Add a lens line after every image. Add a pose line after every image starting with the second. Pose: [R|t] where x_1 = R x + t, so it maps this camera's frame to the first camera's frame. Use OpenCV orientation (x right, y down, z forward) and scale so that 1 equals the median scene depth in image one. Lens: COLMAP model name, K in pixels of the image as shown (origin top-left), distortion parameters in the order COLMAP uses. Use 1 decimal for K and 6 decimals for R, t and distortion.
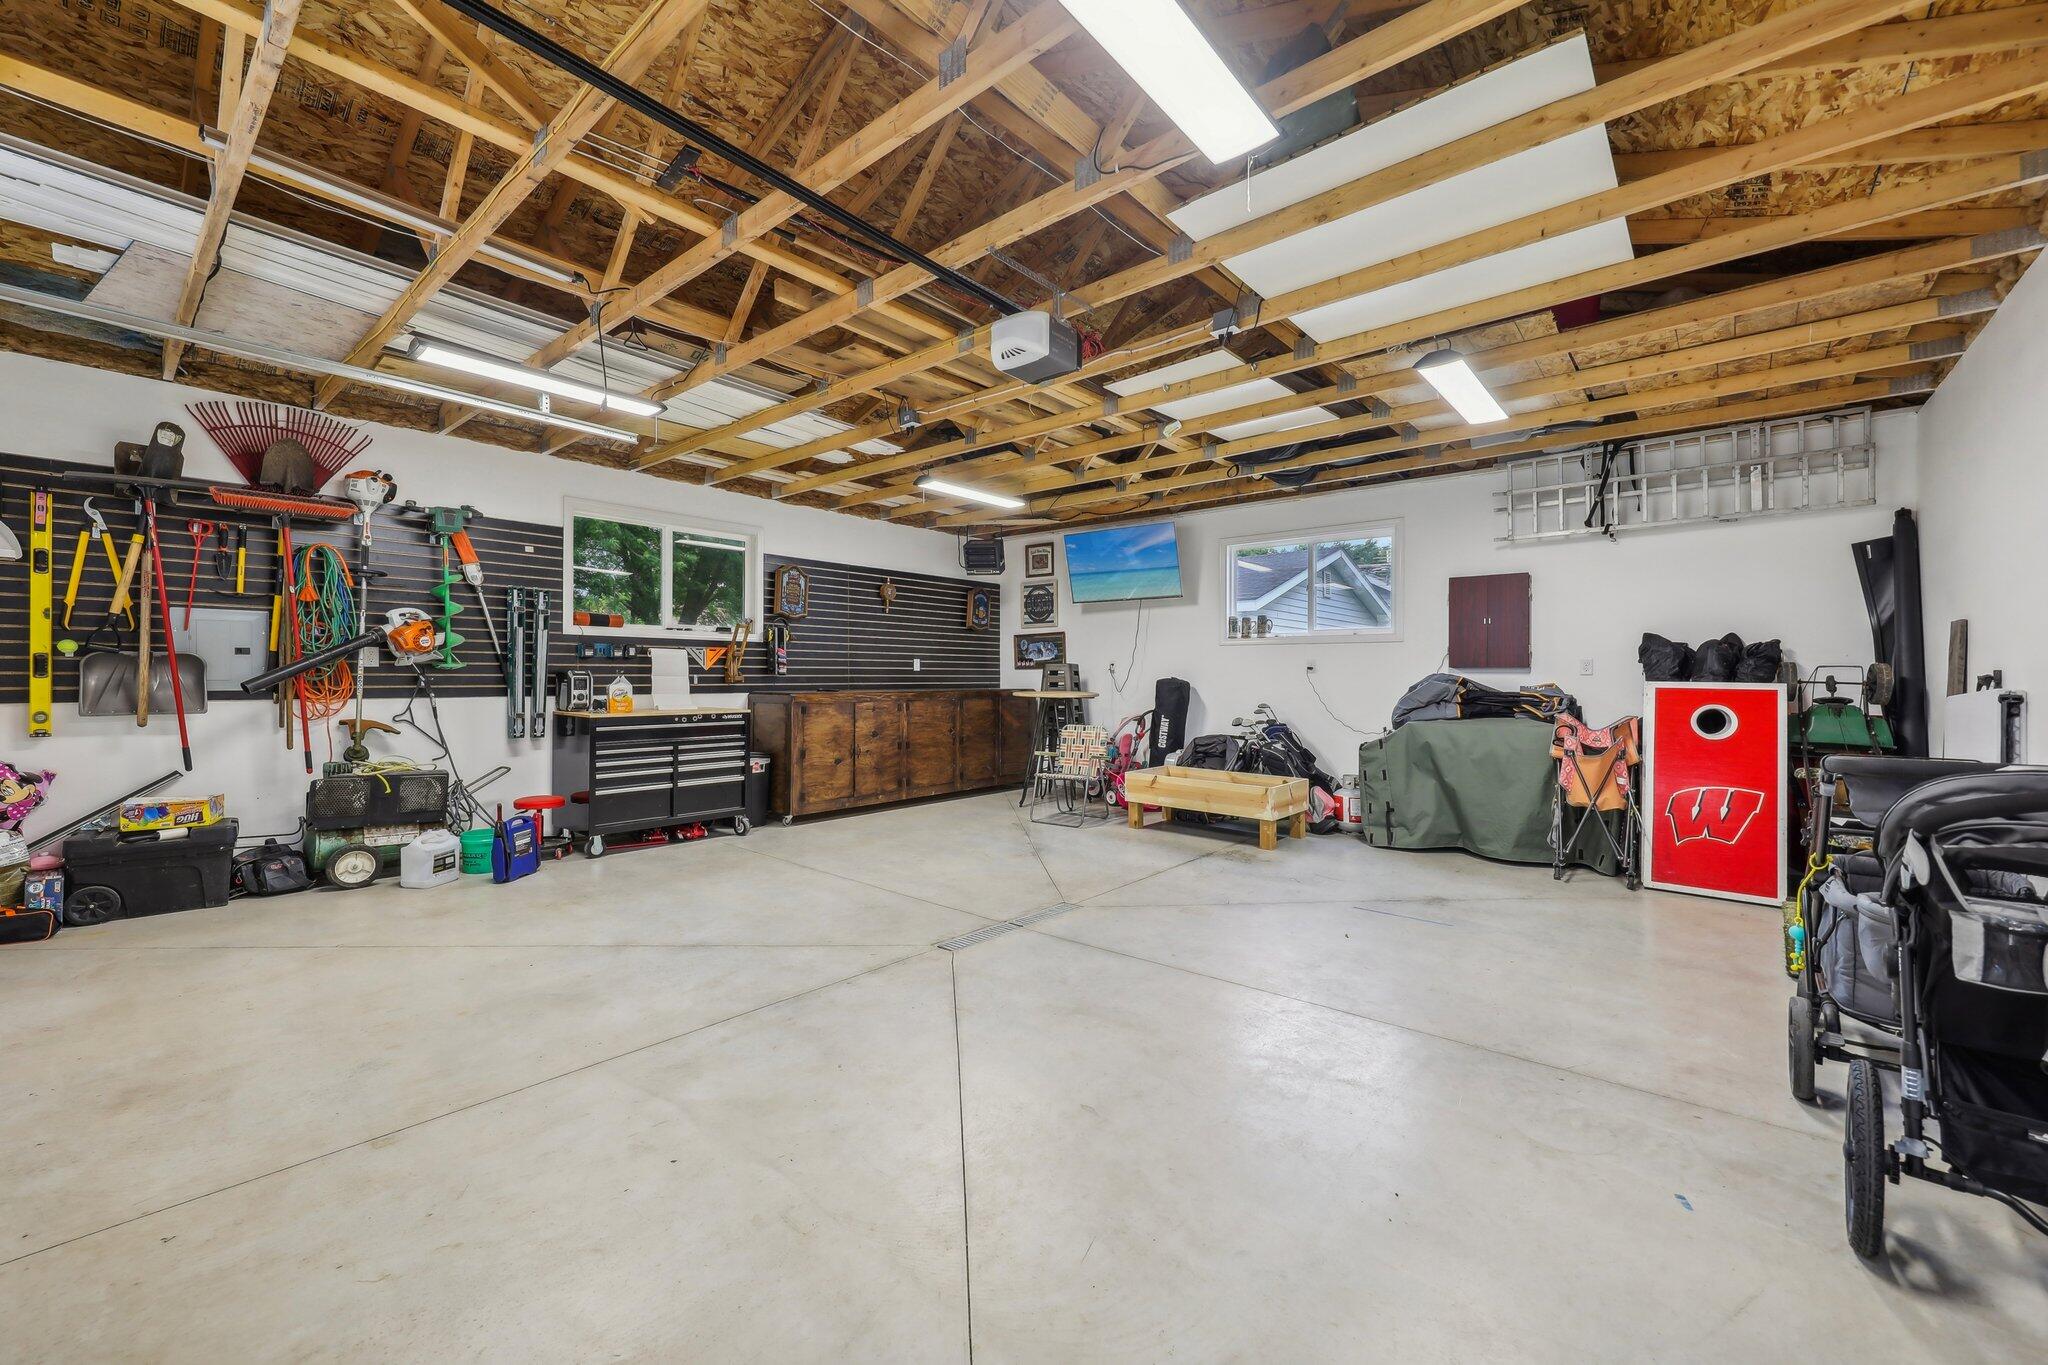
lens RADIAL K [[809.3, 0, 1012.1], [0, 809.3, 672.3], [0, 0, 1]] dist [0.009674, -0.000156]
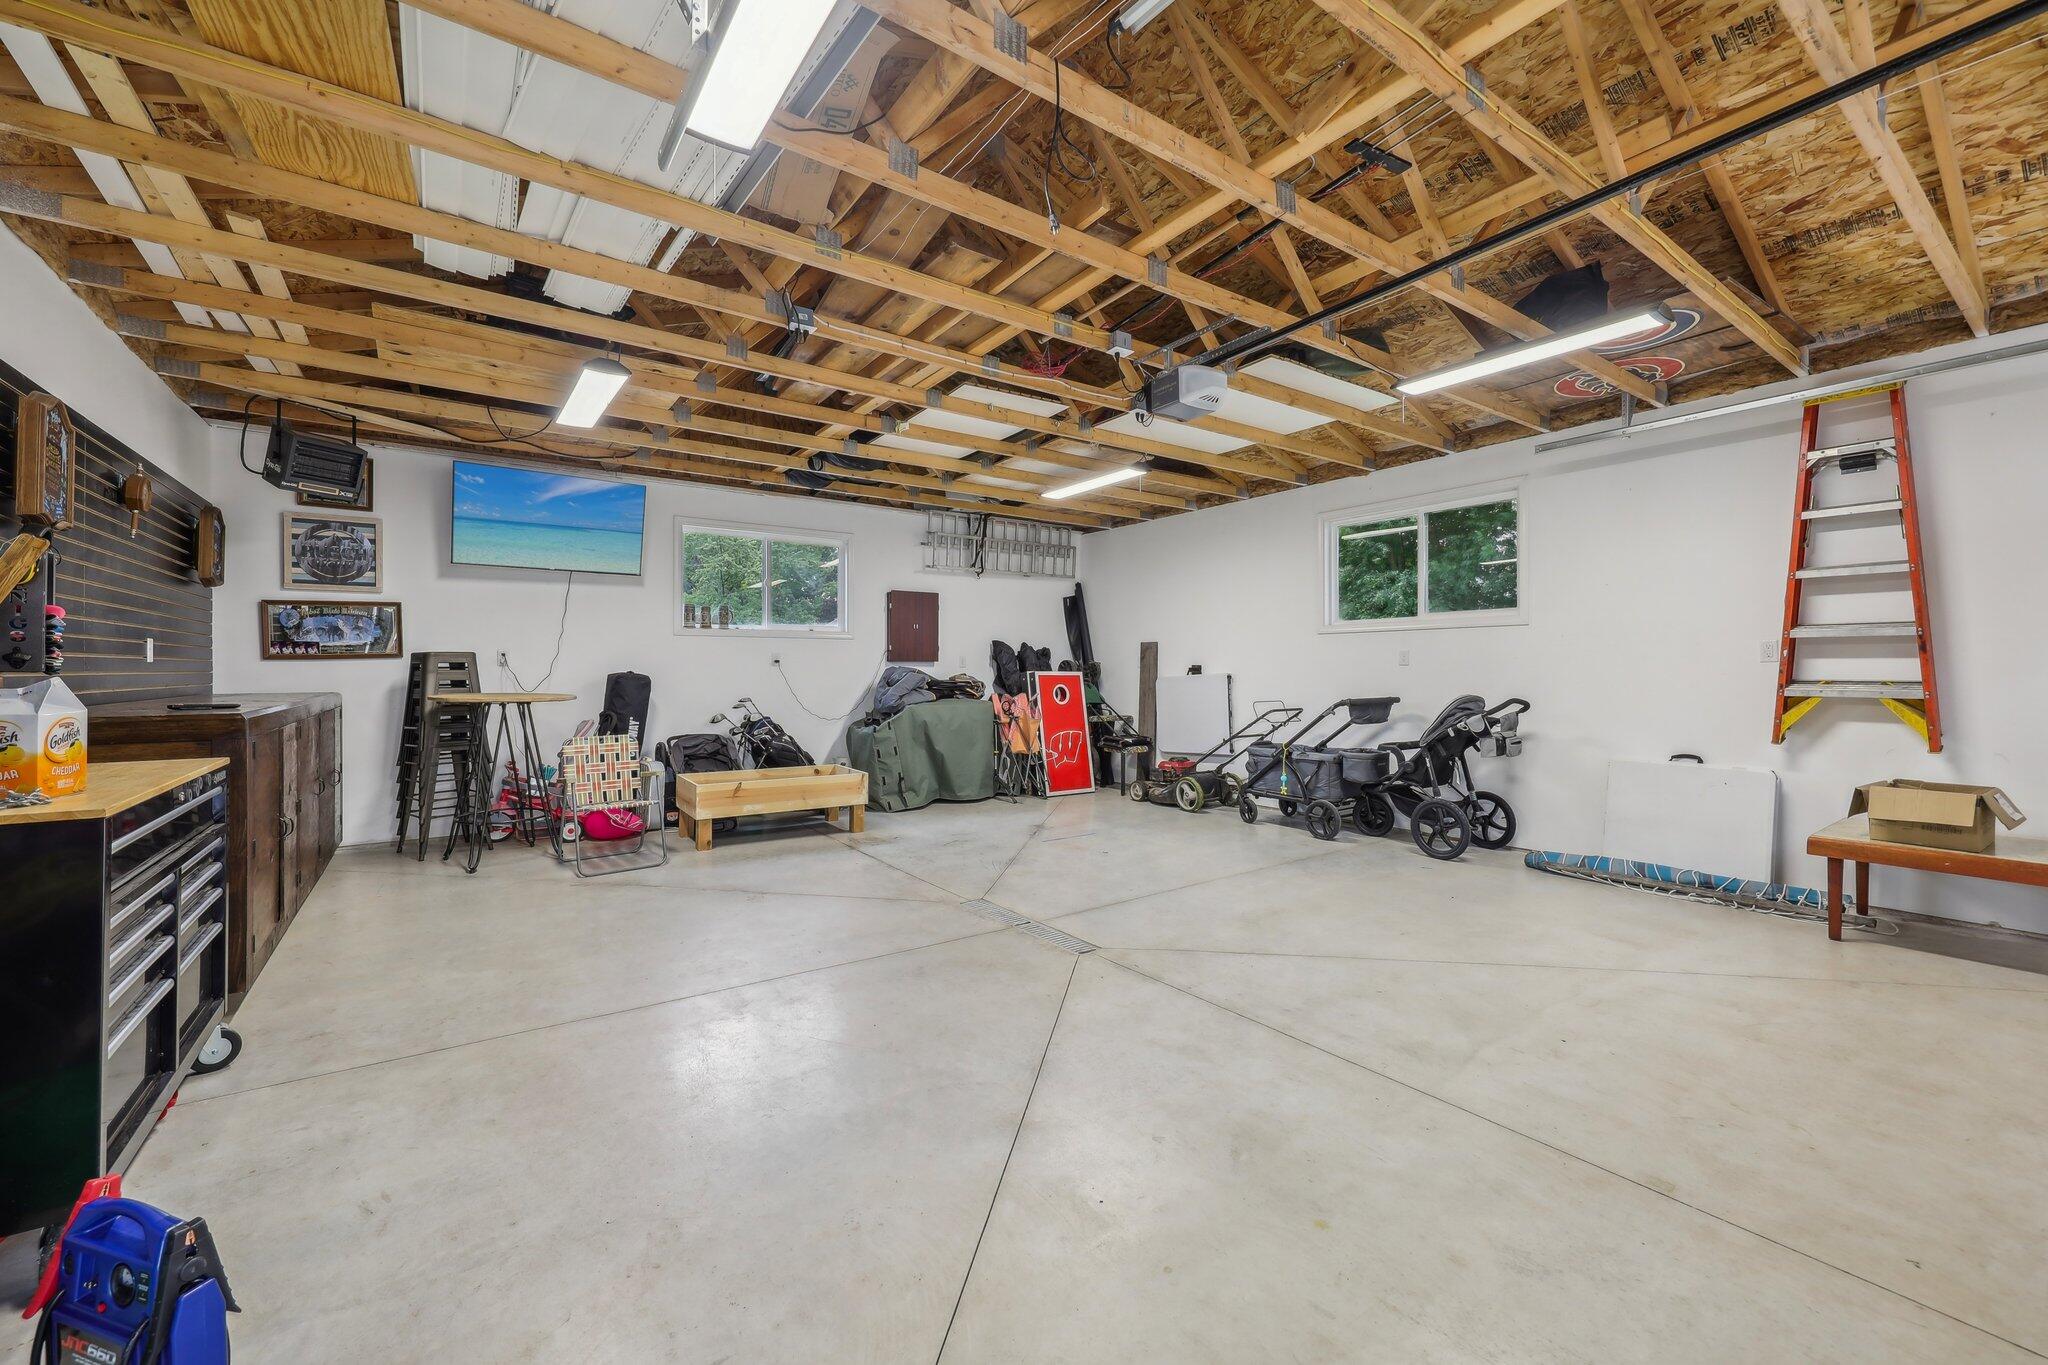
lens RADIAL K [[809.3, 0, 1017.4], [0, 809.3, 668.3], [0, 0, 1]] dist [0.009674, -0.000156]
pose [[0.237861, -0.004603, 0.971288, -0.724700], [-0.002676, 0.999982, 0.005394, -0.003650], [-0.971295, -0.003882, 0.237845, 0.587912]]
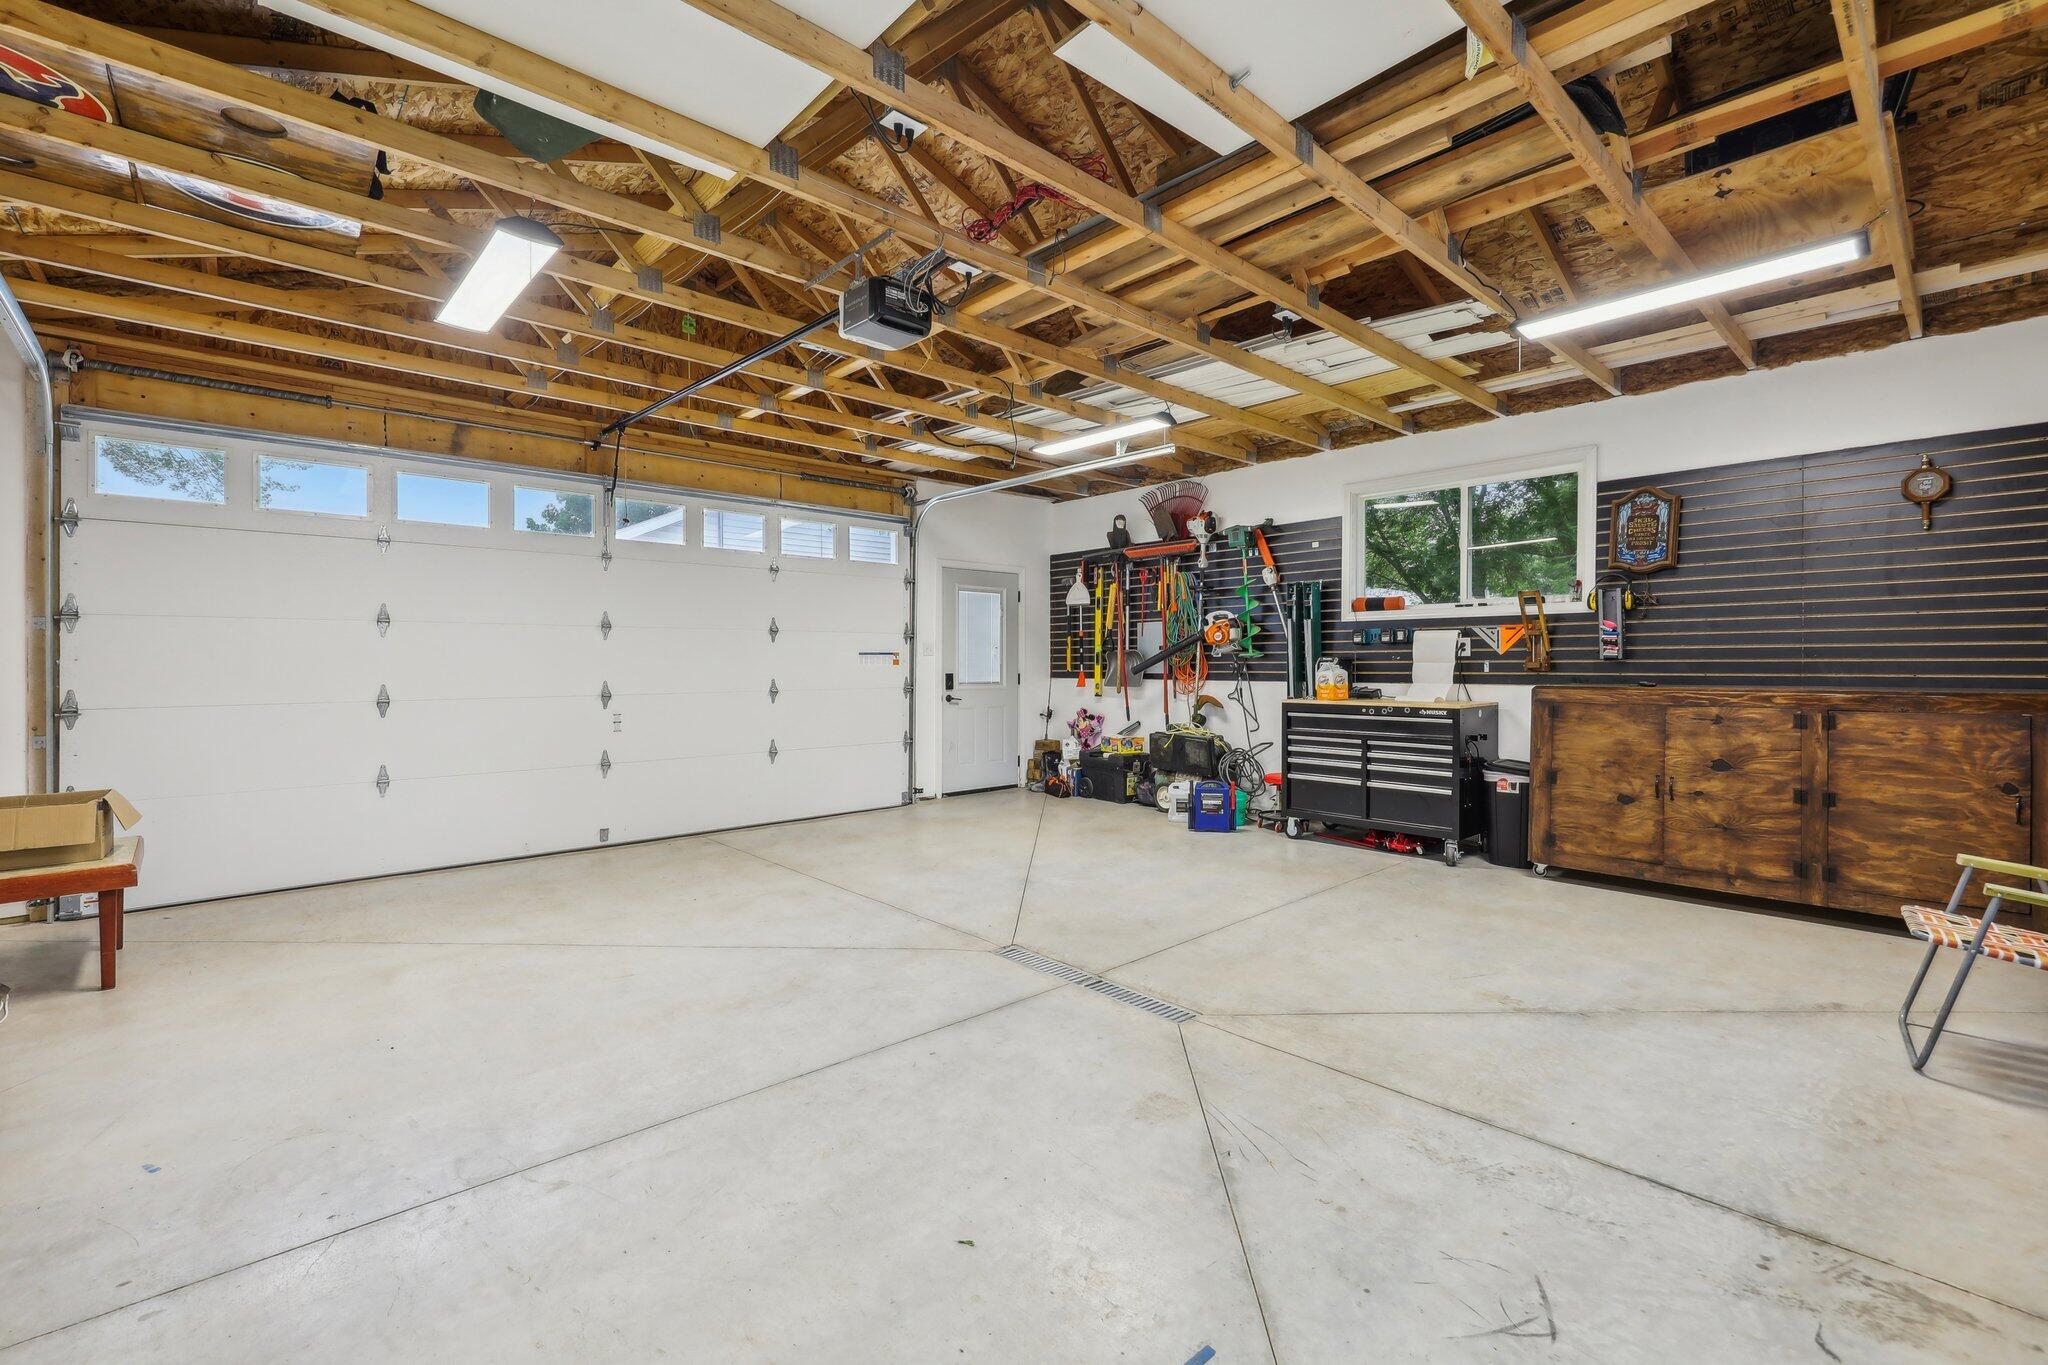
lens RADIAL K [[879.3, 0, 1022.3], [0, 879.3, 681.4], [0, 0, 1]] dist [0.015768, 0.000388]
pose [[-0.111943, 0.016012, -0.993586, 0.640220], [0.006315, 0.999861, 0.015402, 0.008666], [0.993695, -0.004551, -0.112029, 0.785302]]
